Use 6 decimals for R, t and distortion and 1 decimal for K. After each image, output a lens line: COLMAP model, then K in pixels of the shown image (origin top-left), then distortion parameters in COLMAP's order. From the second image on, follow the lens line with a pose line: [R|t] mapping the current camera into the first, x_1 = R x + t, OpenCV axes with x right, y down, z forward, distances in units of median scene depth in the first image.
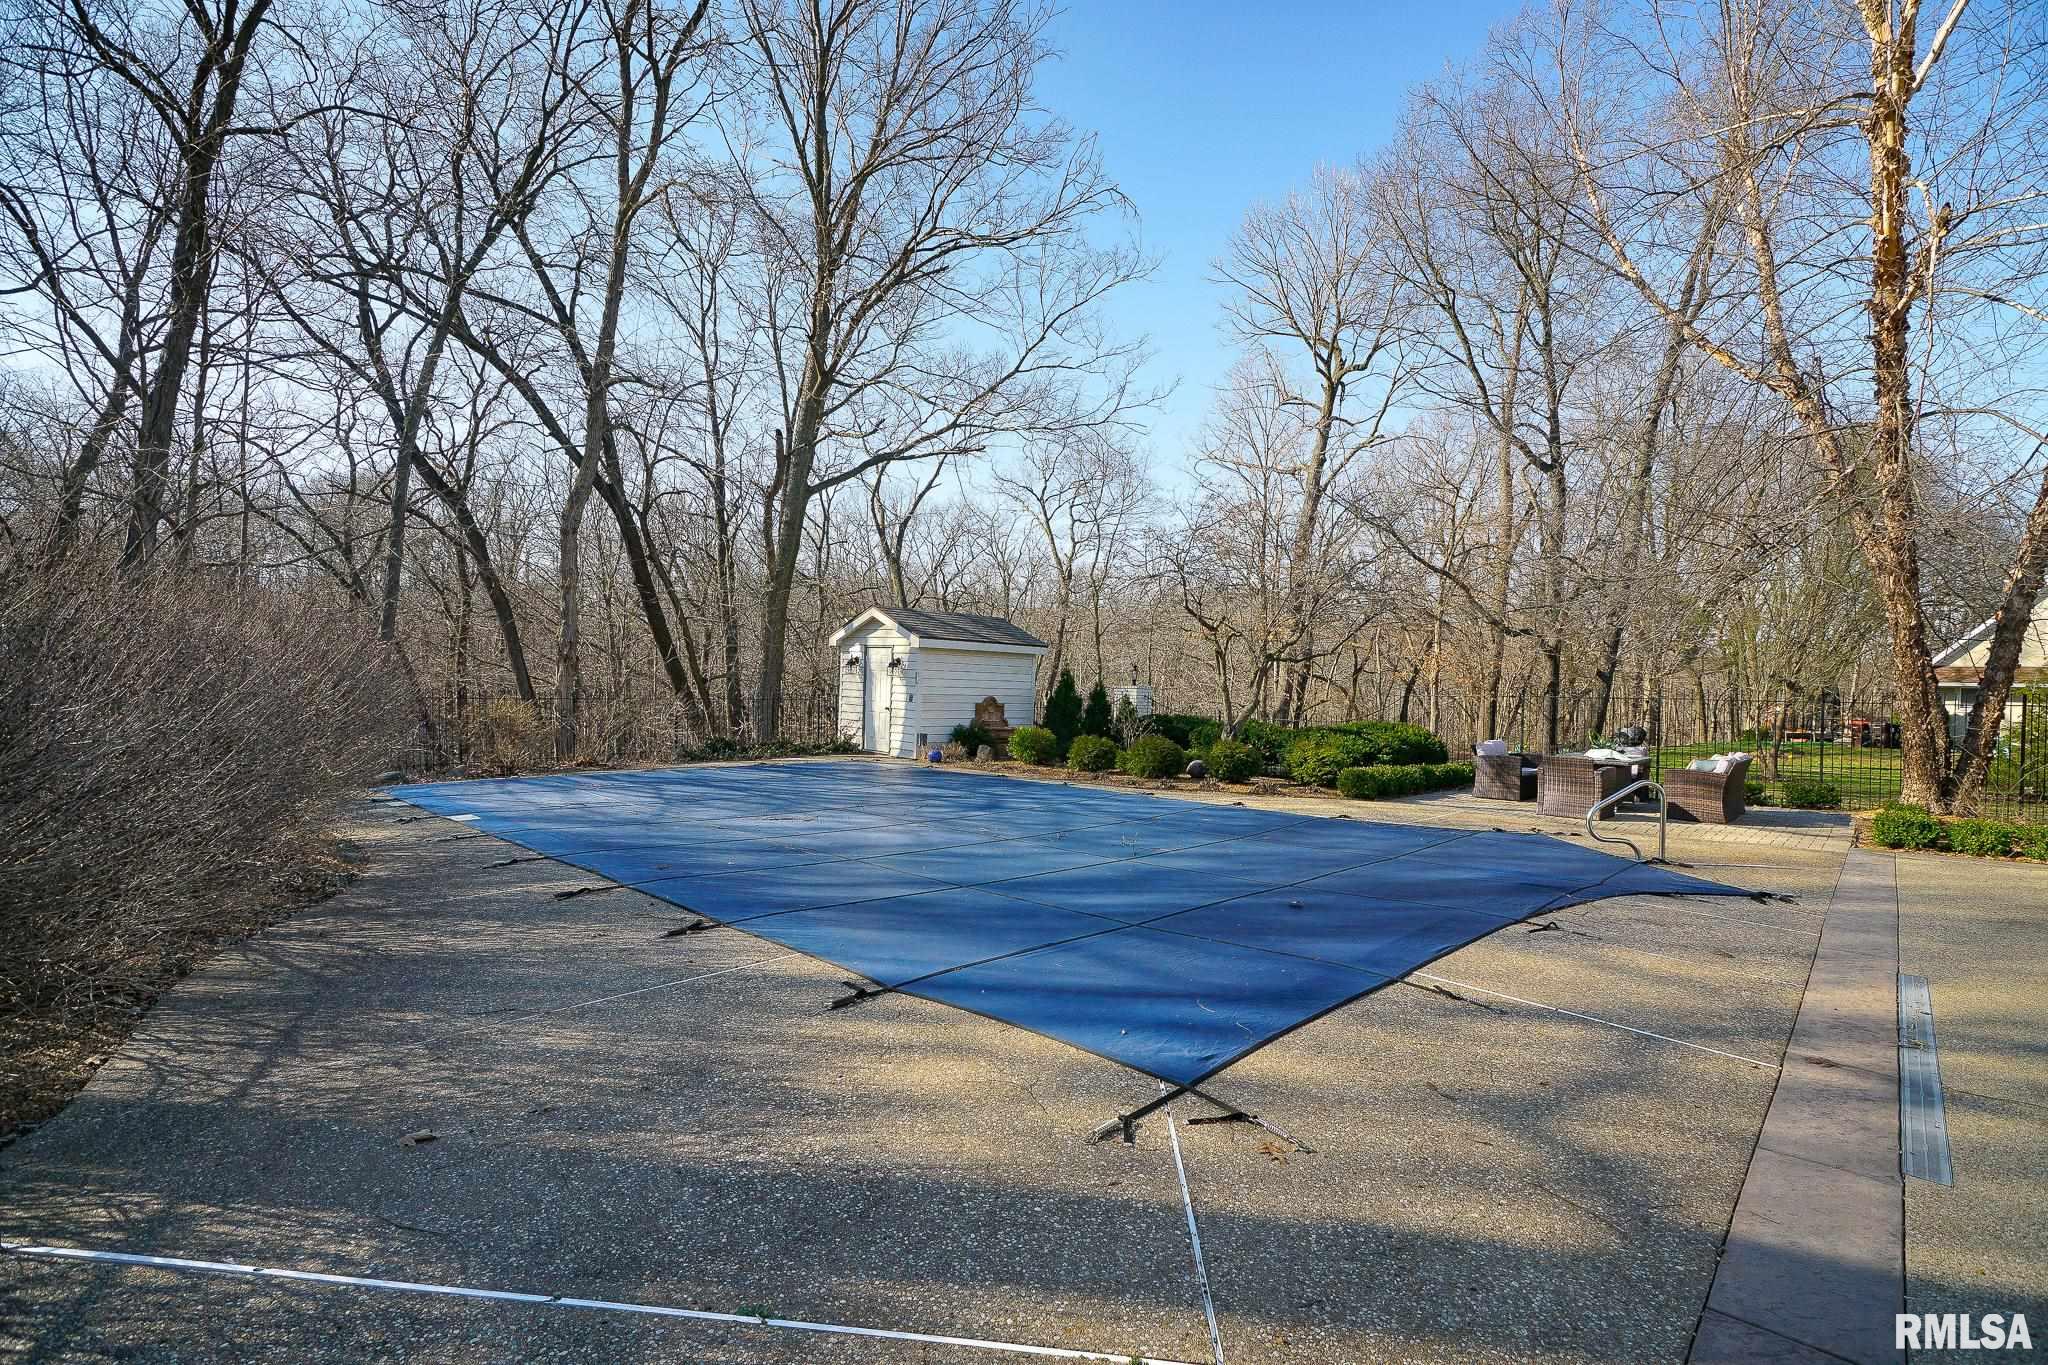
lens RADIAL K [[934.3, 0, 1037.9], [0, 934.3, 679.2], [0, 0, 1]] dist [0.002022, 0.002158]
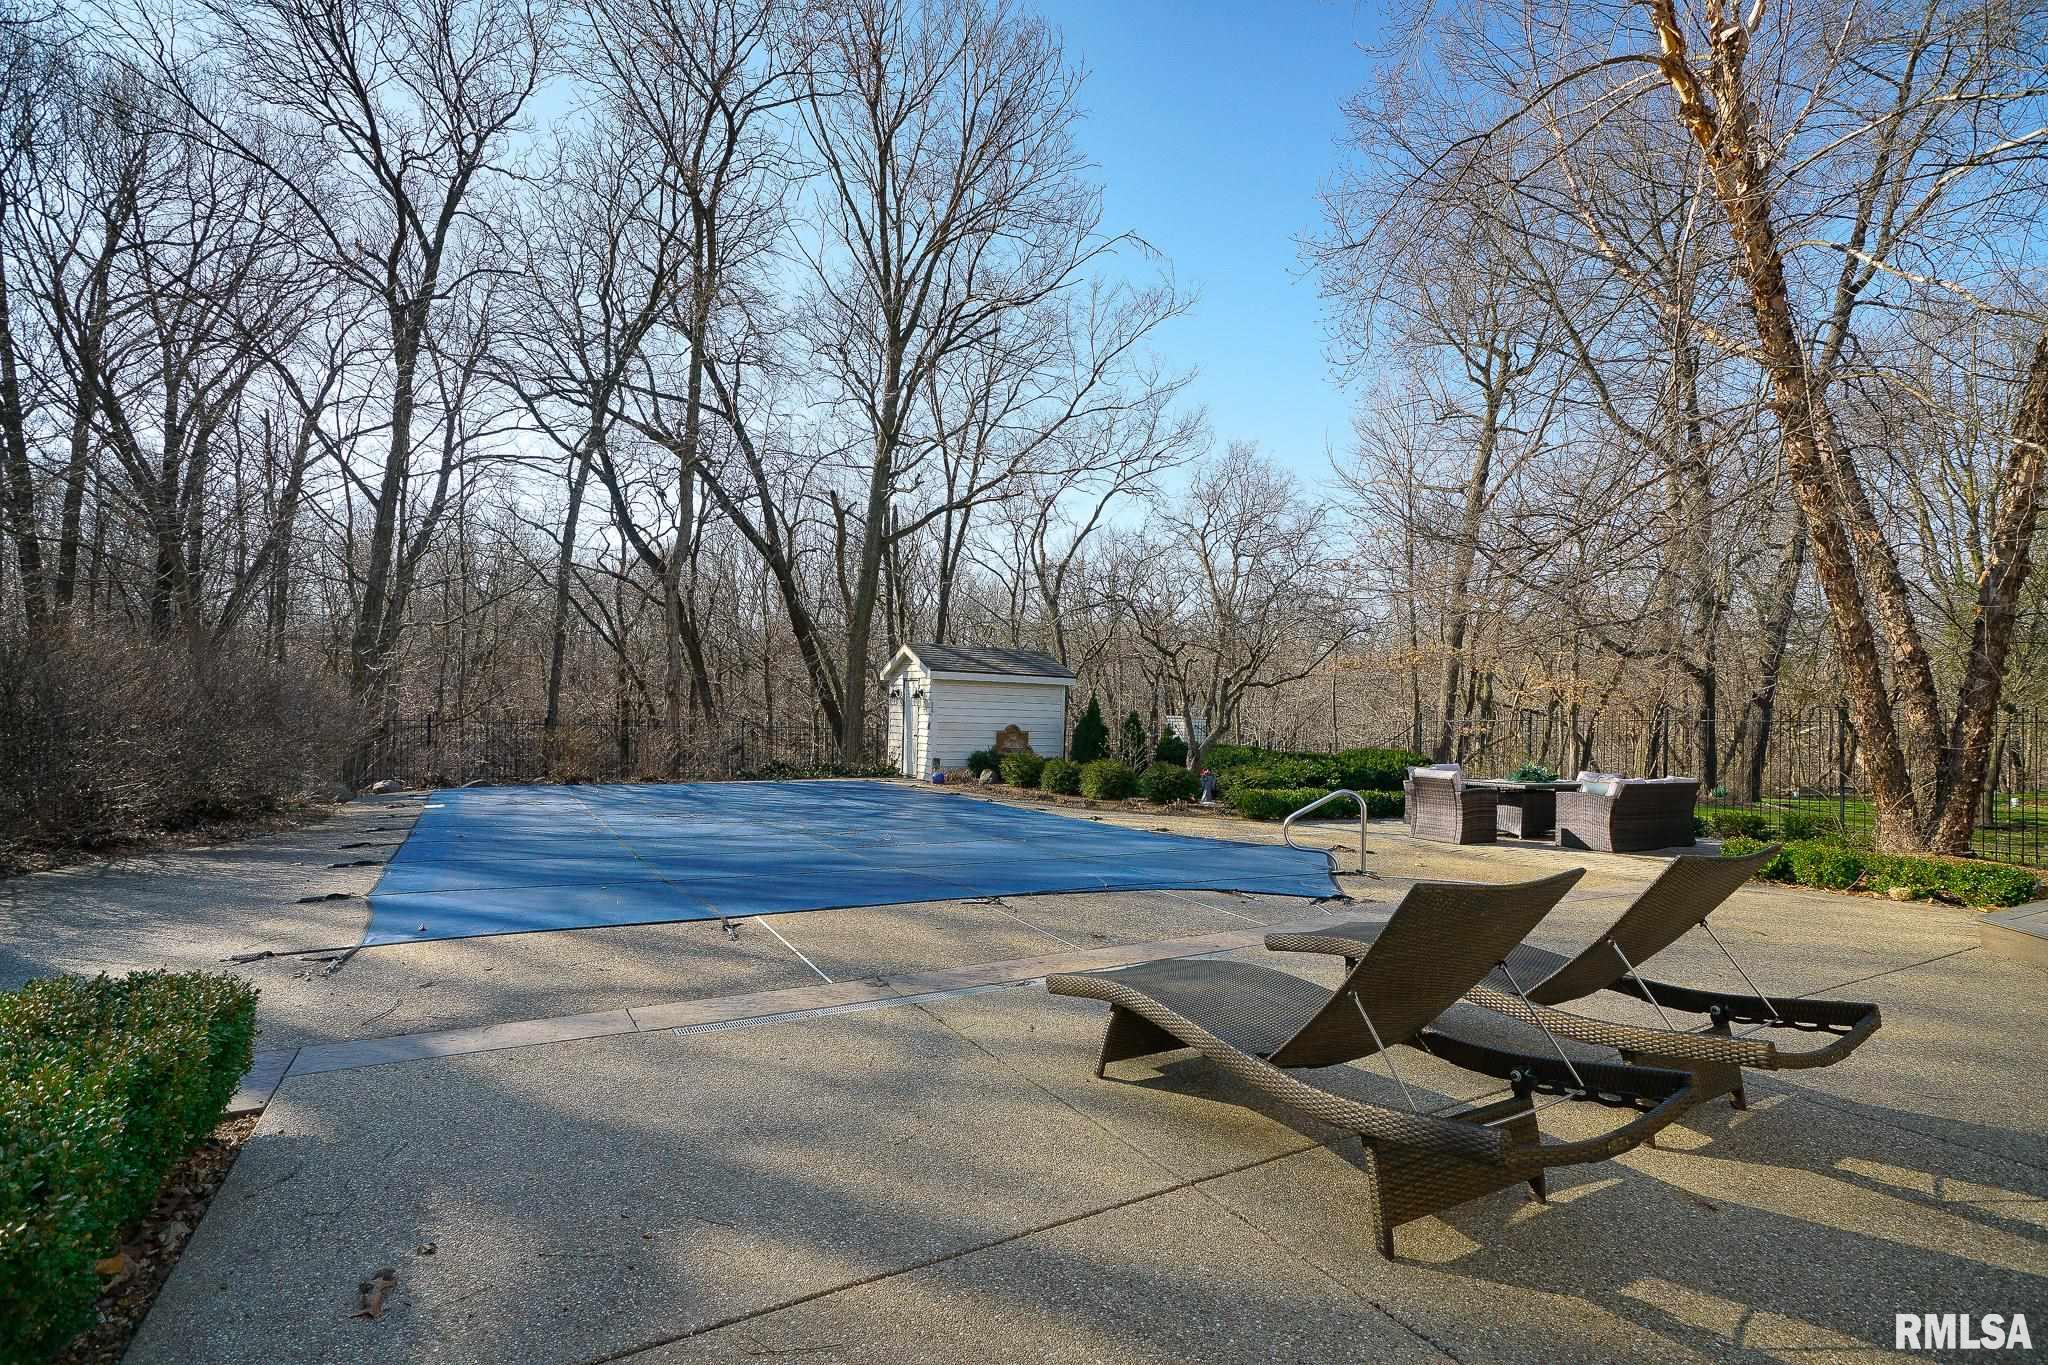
lens RADIAL K [[934.3, 0, 1029.3], [0, 934.3, 700.3], [0, 0, 1]] dist [0.002022, 0.002158]
pose [[0.959223, -0.011481, -0.282417, 0.265595], [0.005068, 0.999713, -0.023428, 0.015380], [0.282605, 0.021041, 0.959006, -0.016302]]
